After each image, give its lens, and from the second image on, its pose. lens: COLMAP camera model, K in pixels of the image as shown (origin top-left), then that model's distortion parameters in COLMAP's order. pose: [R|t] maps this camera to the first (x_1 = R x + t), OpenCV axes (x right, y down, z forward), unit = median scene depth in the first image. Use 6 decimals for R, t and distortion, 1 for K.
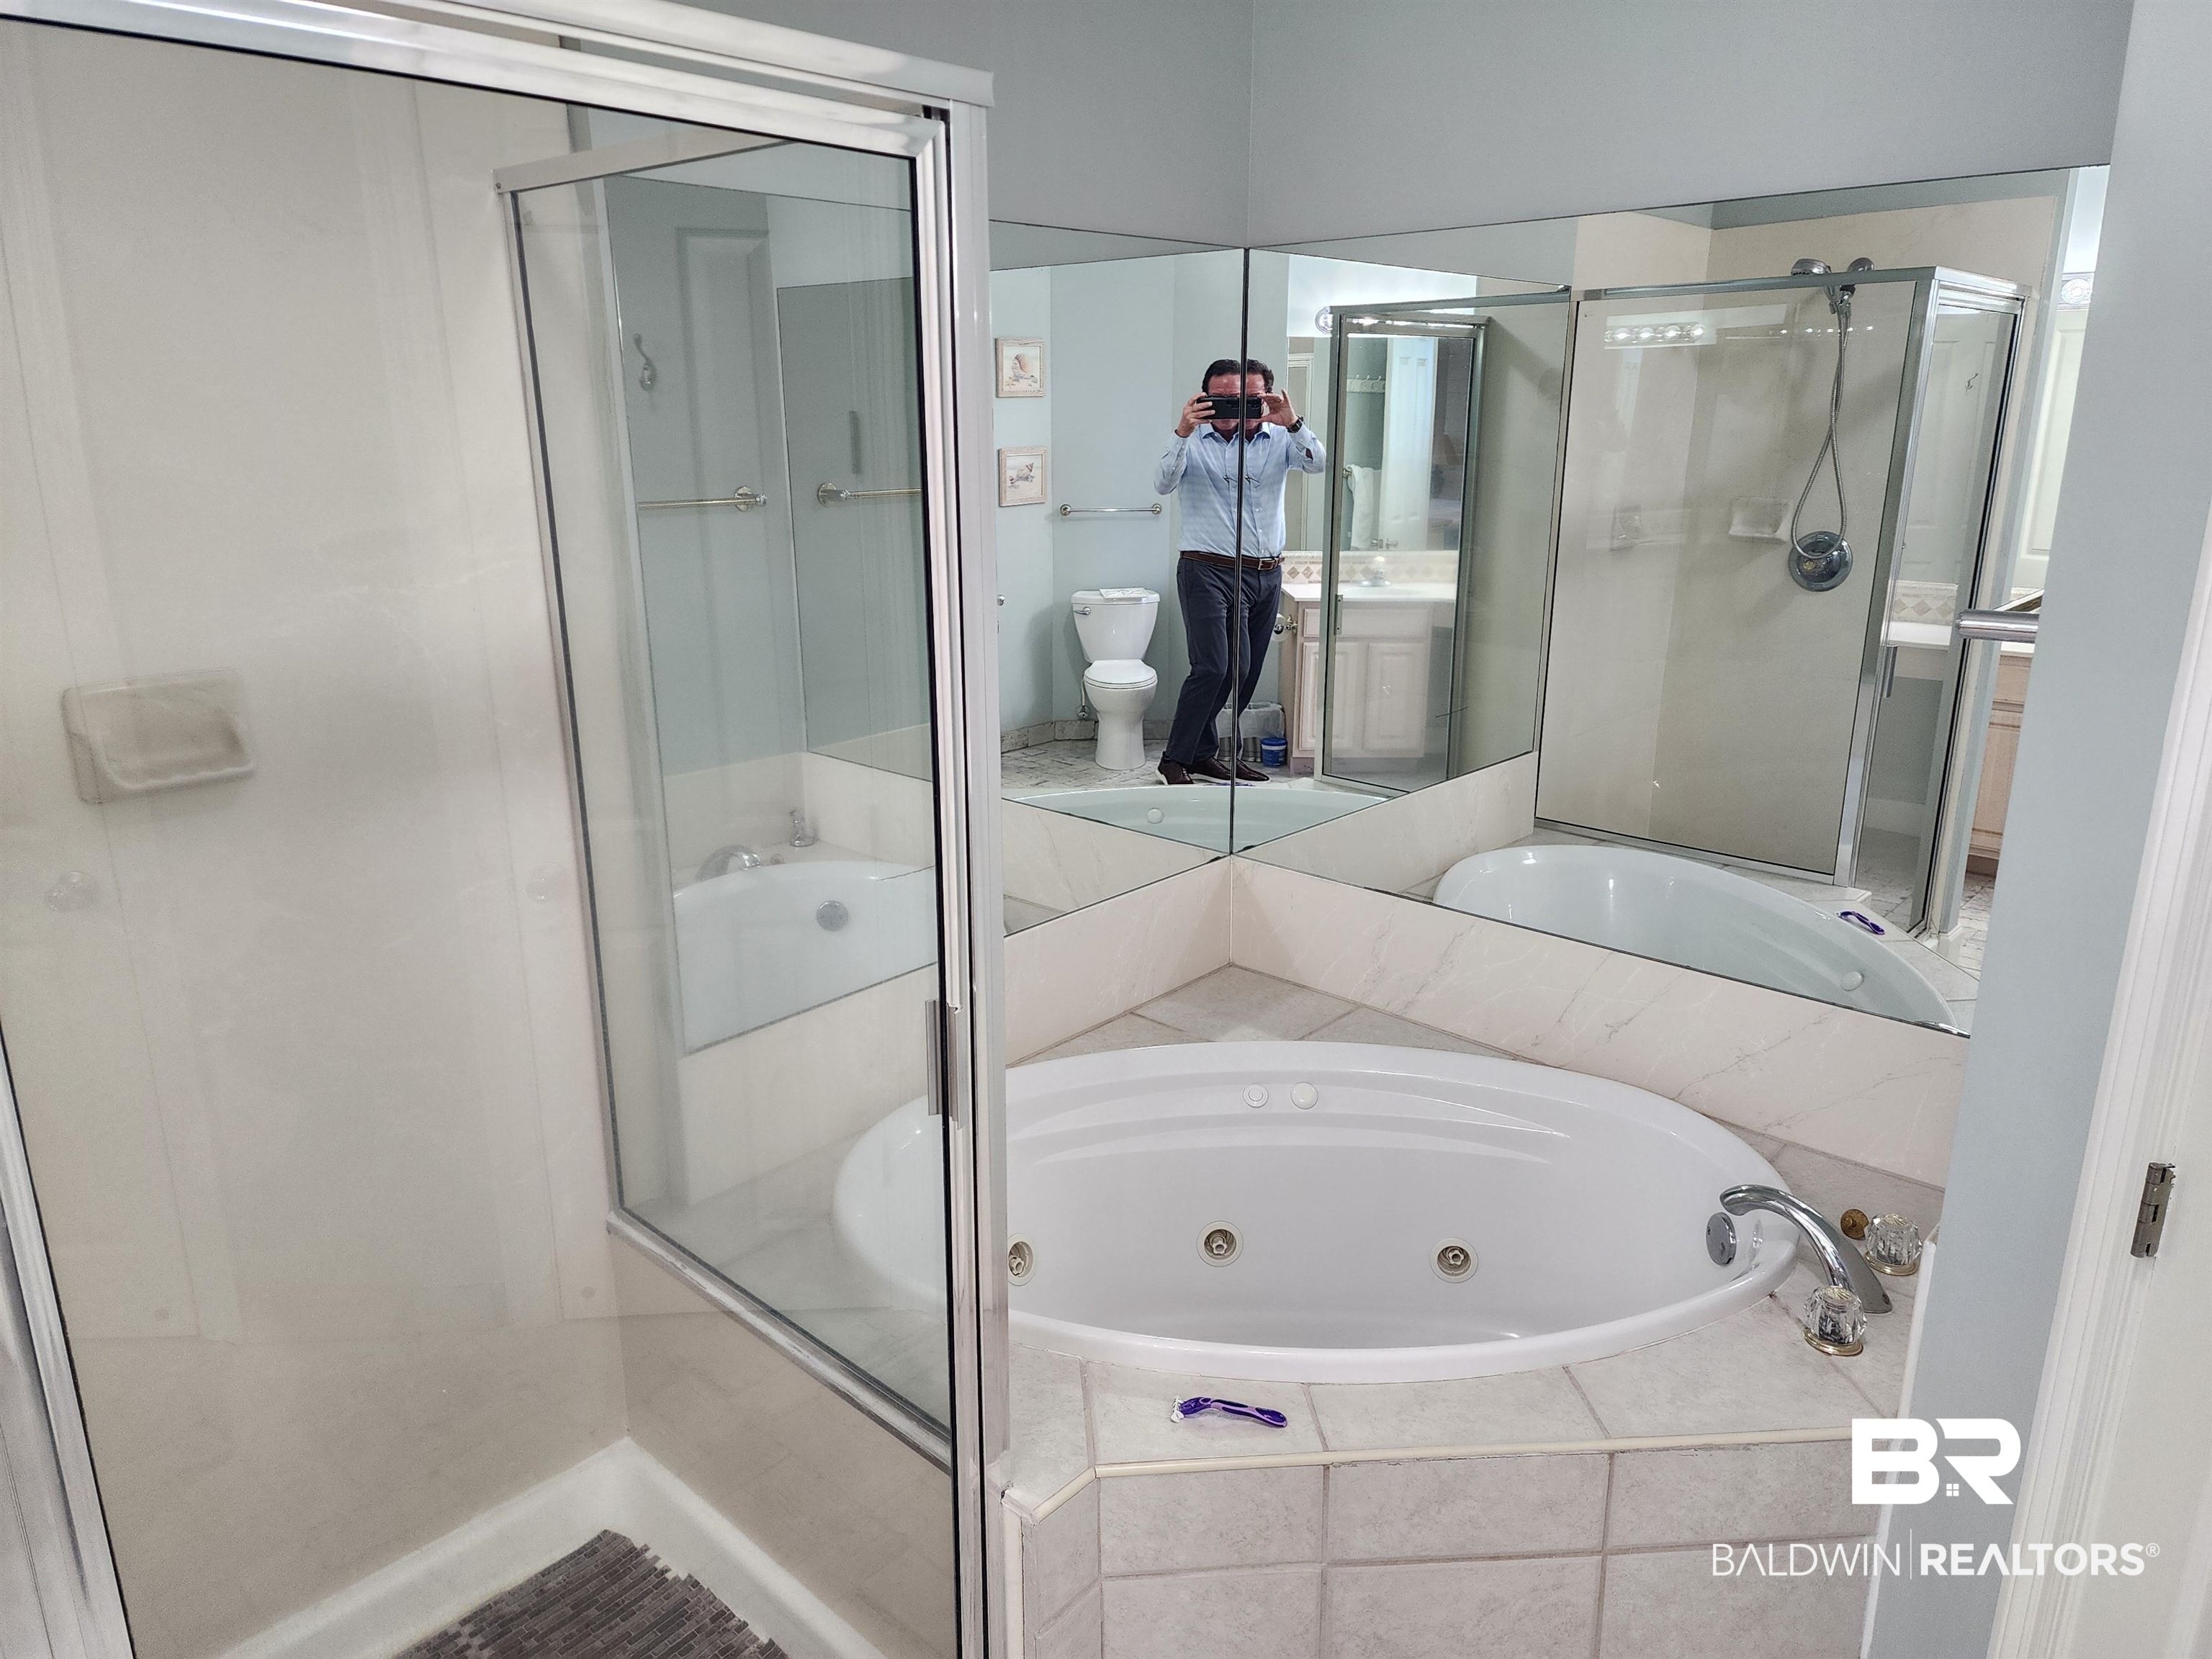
lens RADIAL K [[1476.9, 0, 1102.1], [0, 1476.9, 811.5], [0, 0, 1]] dist [0.059394, -0.026439]
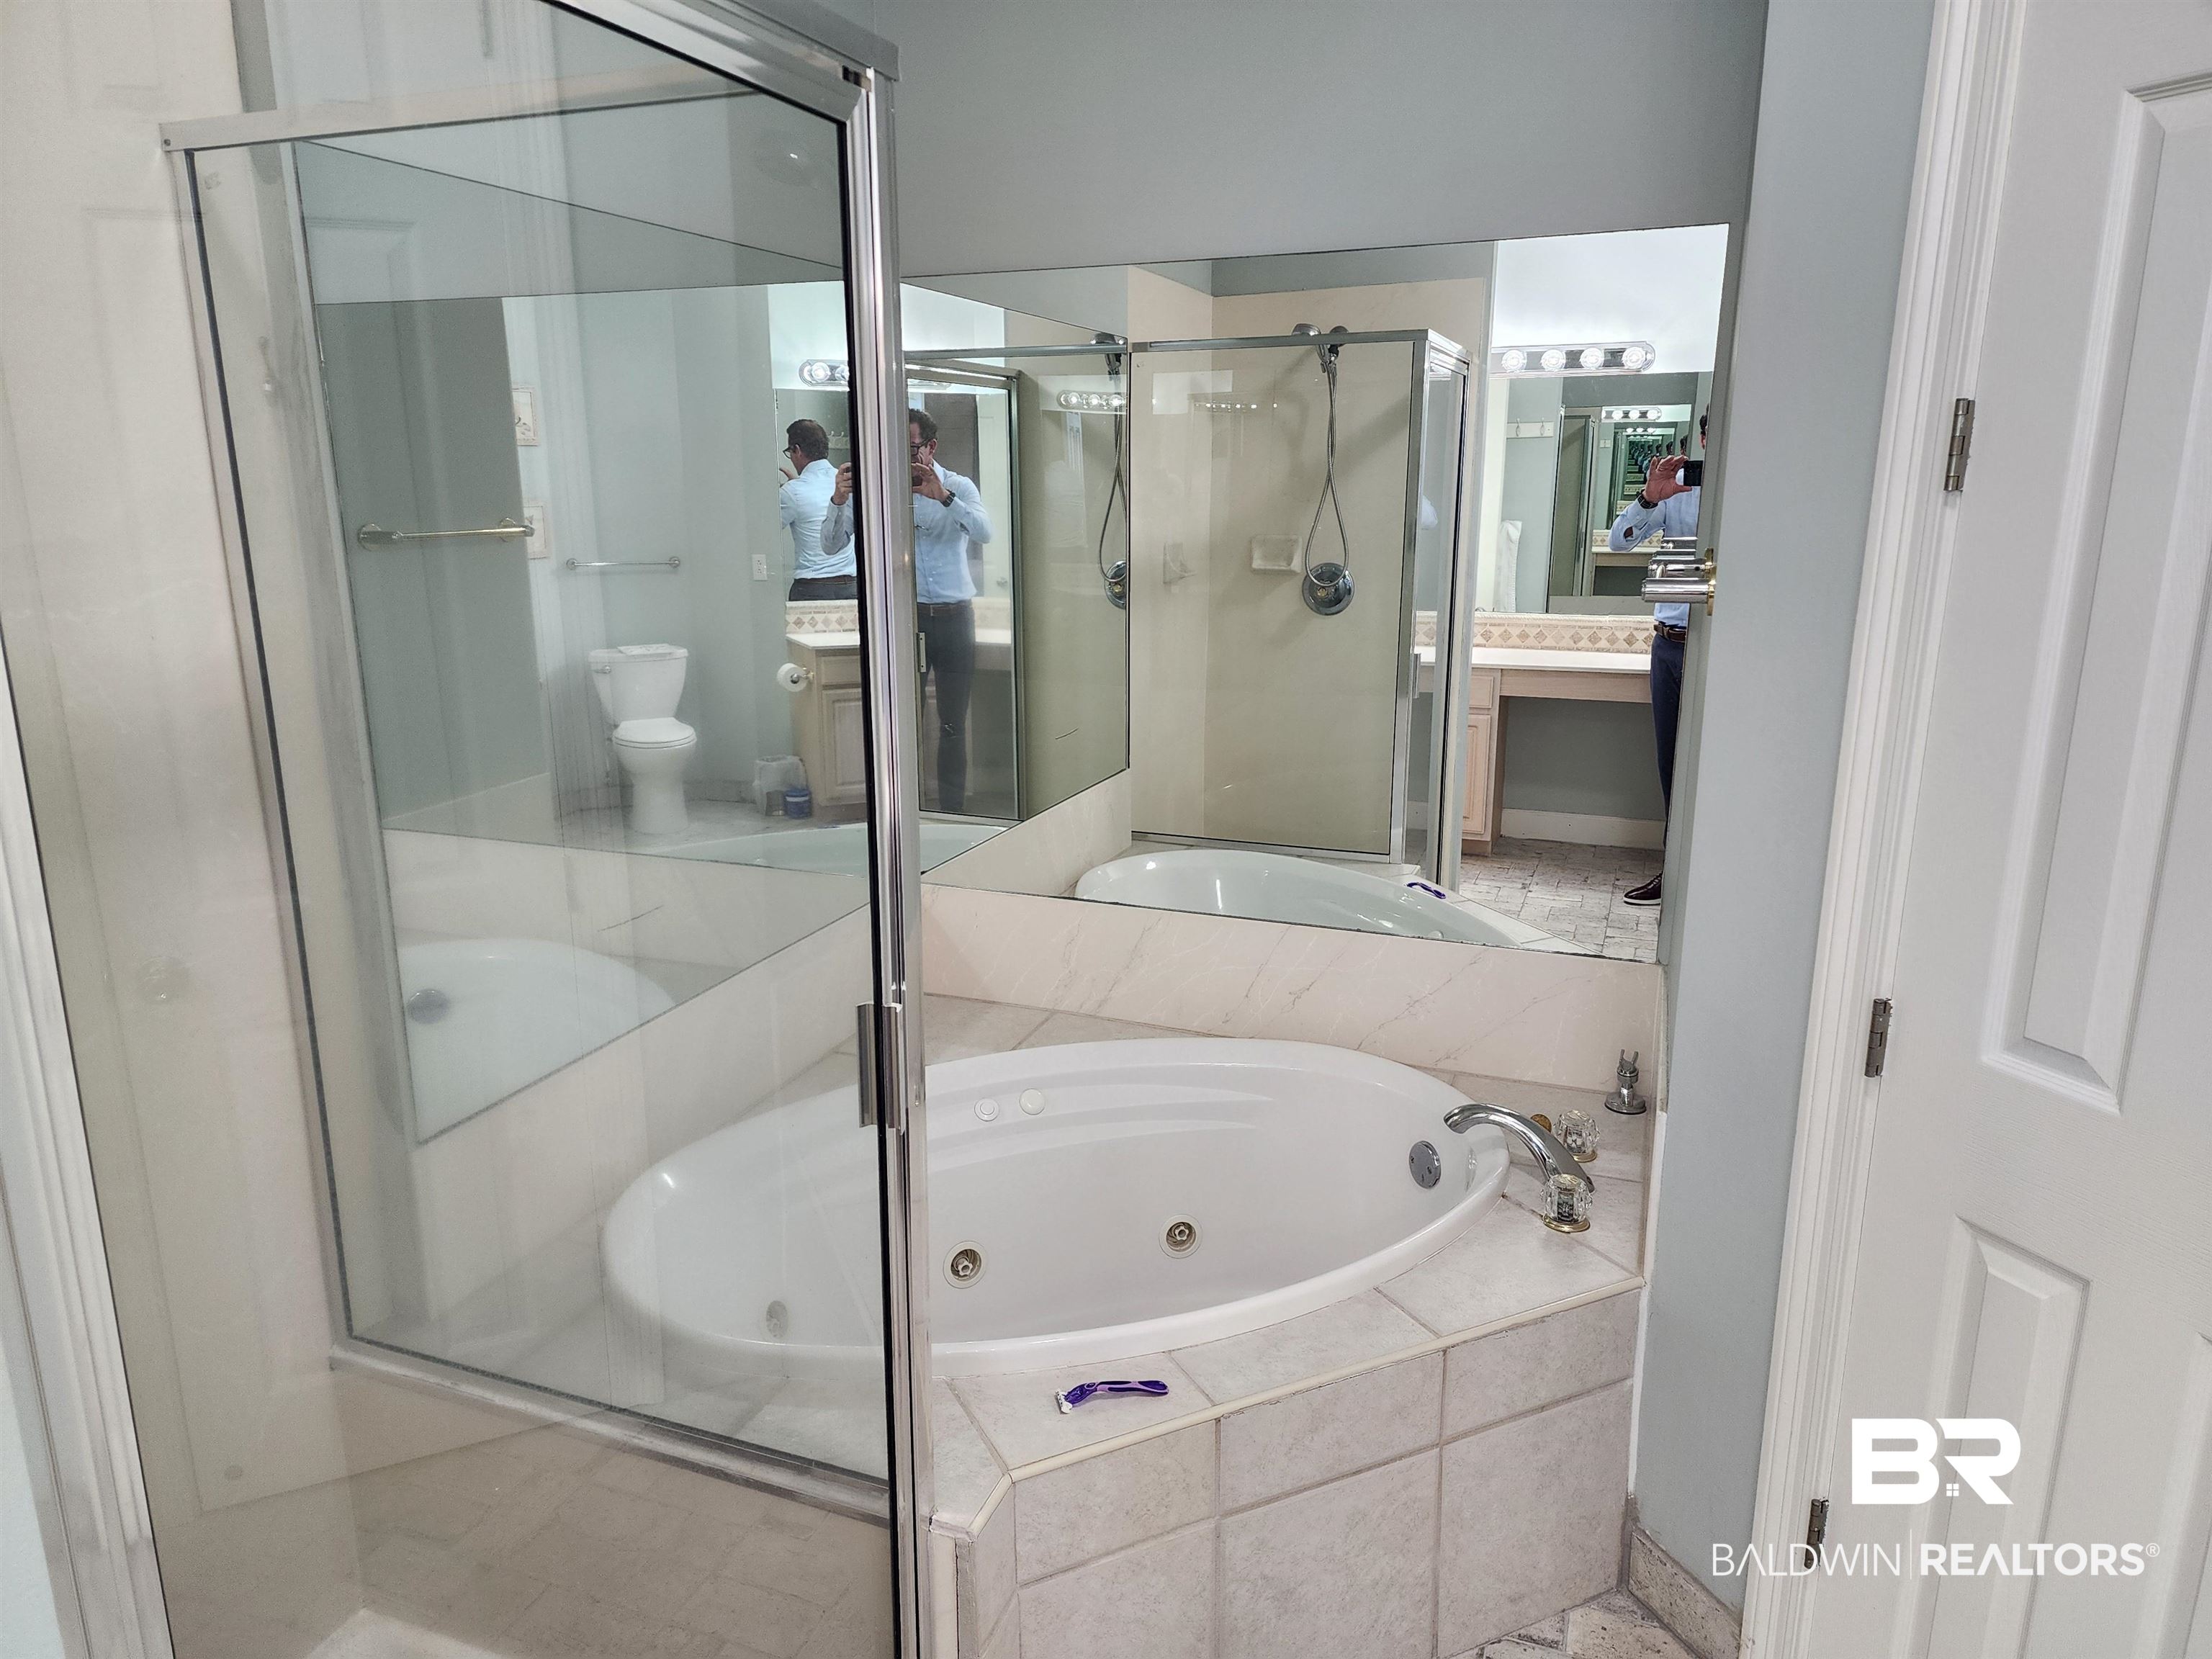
lens RADIAL K [[1466.7, 0, 1098.5], [0, 1466.7, 818.8], [0, 0, 1]] dist [0.092591, -0.075043]
pose [[0.934479, -0.083453, 0.346099, -0.198245], [0.095829, 0.995221, -0.018769, 0.026950], [-0.342879, 0.050706, 0.938010, 0.029663]]
